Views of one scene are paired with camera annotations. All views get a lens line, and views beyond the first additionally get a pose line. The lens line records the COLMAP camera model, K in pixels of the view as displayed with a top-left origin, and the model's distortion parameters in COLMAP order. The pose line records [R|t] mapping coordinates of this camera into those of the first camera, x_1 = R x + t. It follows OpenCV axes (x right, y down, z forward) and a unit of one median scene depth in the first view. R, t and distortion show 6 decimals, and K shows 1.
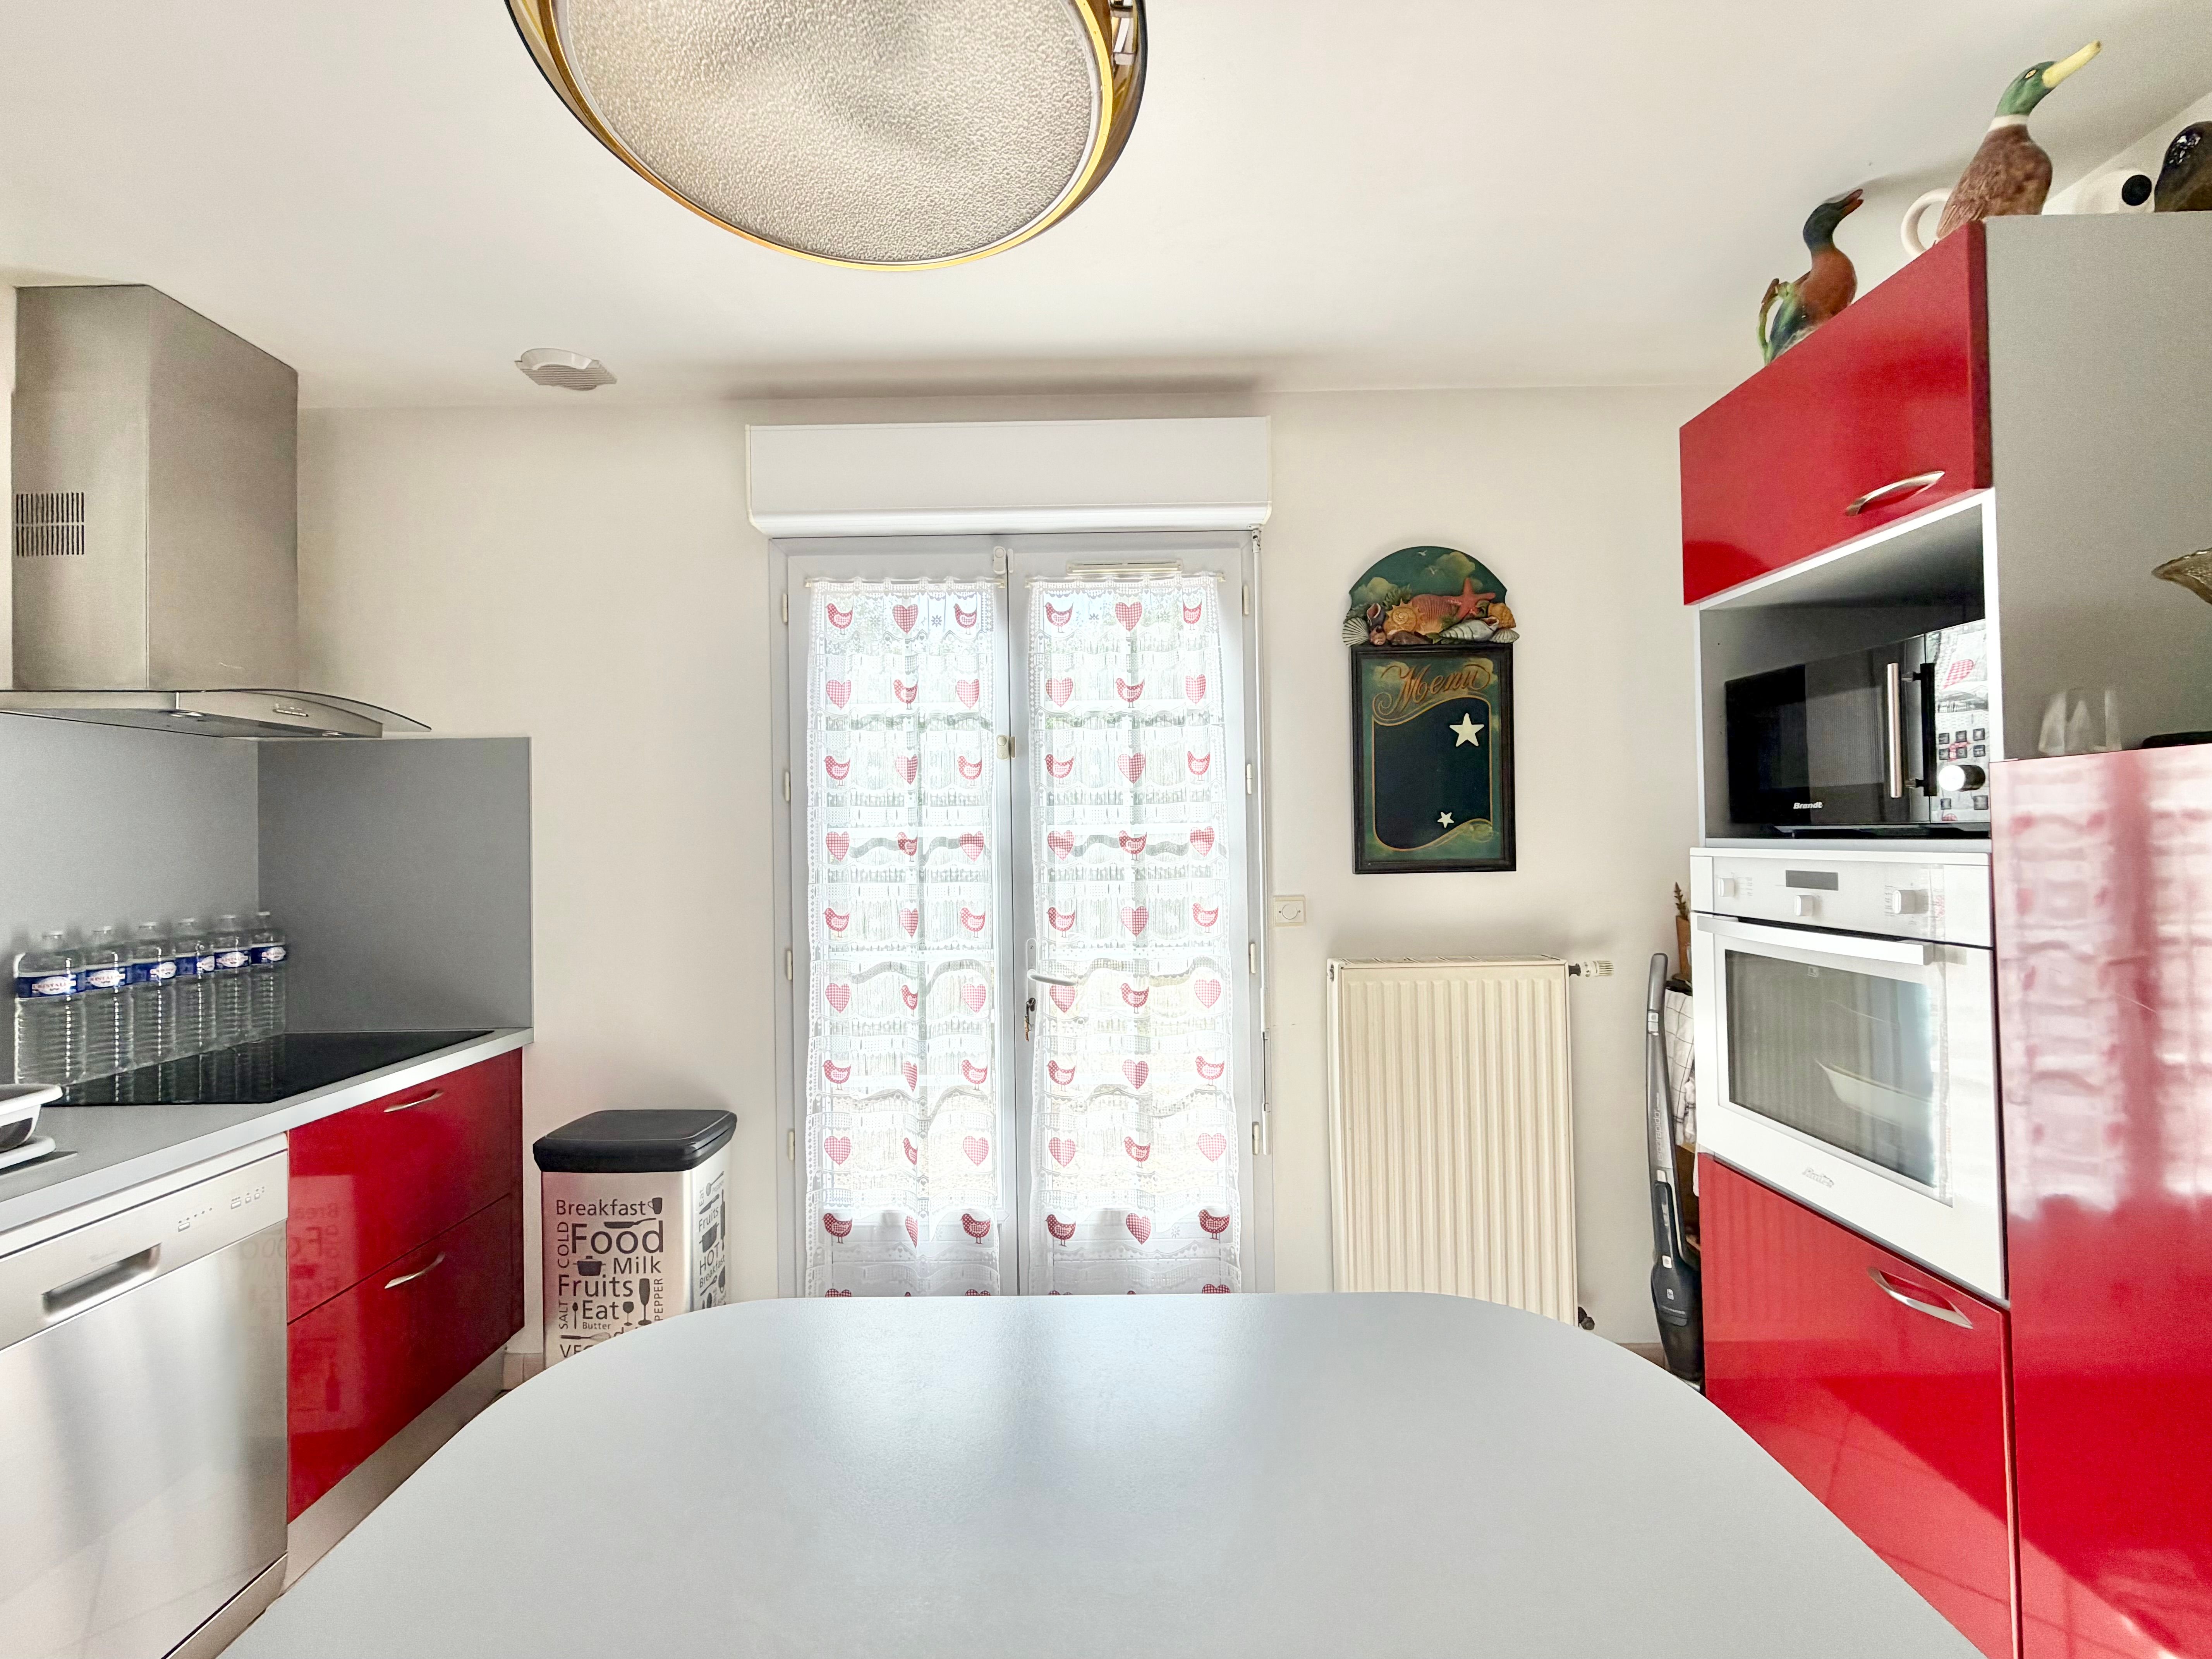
lens RADIAL K [[890.2, 0, 1101.7], [0, 890.2, 830.3], [0, 0, 1]] dist [0.008911, -0.000154]
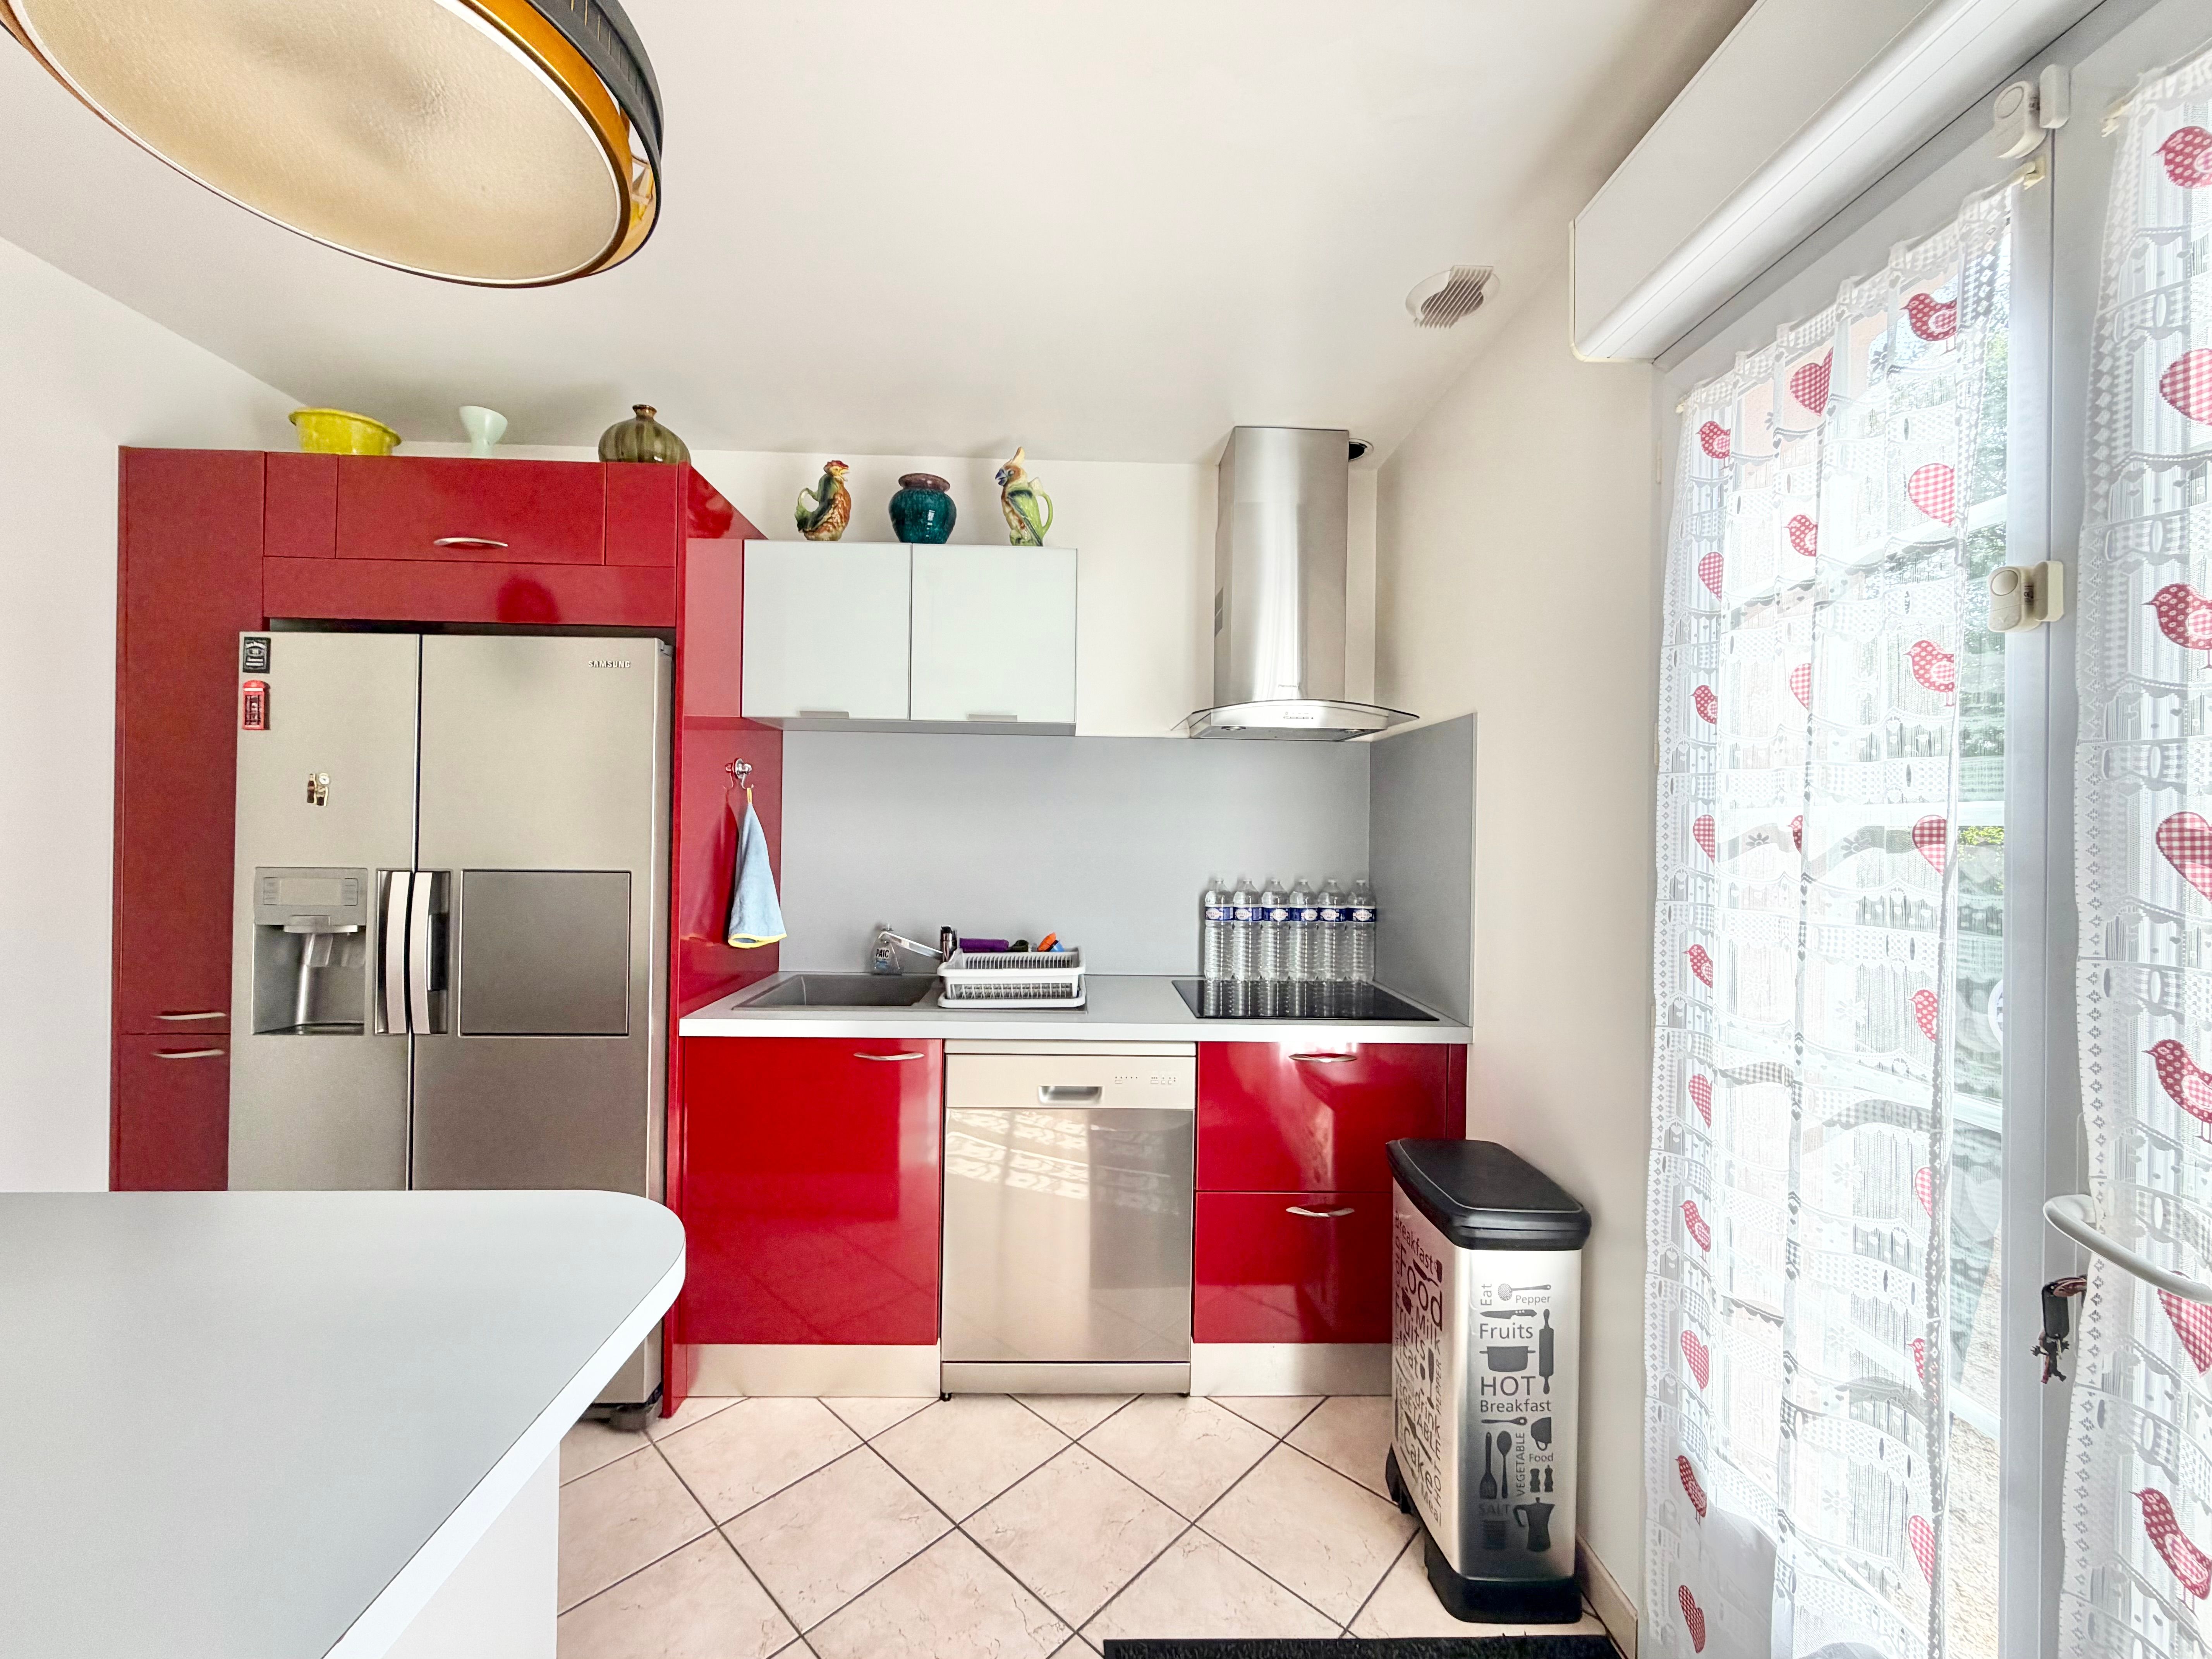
lens RADIAL K [[890.2, 0, 1101.7], [0, 890.2, 830.3], [0, 0, 1]] dist [0.008911, -0.000154]
pose [[0.039845, 0.017865, -0.999046, 0.268391], [-0.003829, 0.999836, 0.017727, 0.002778], [0.999199, 0.003119, 0.039907, 0.587029]]
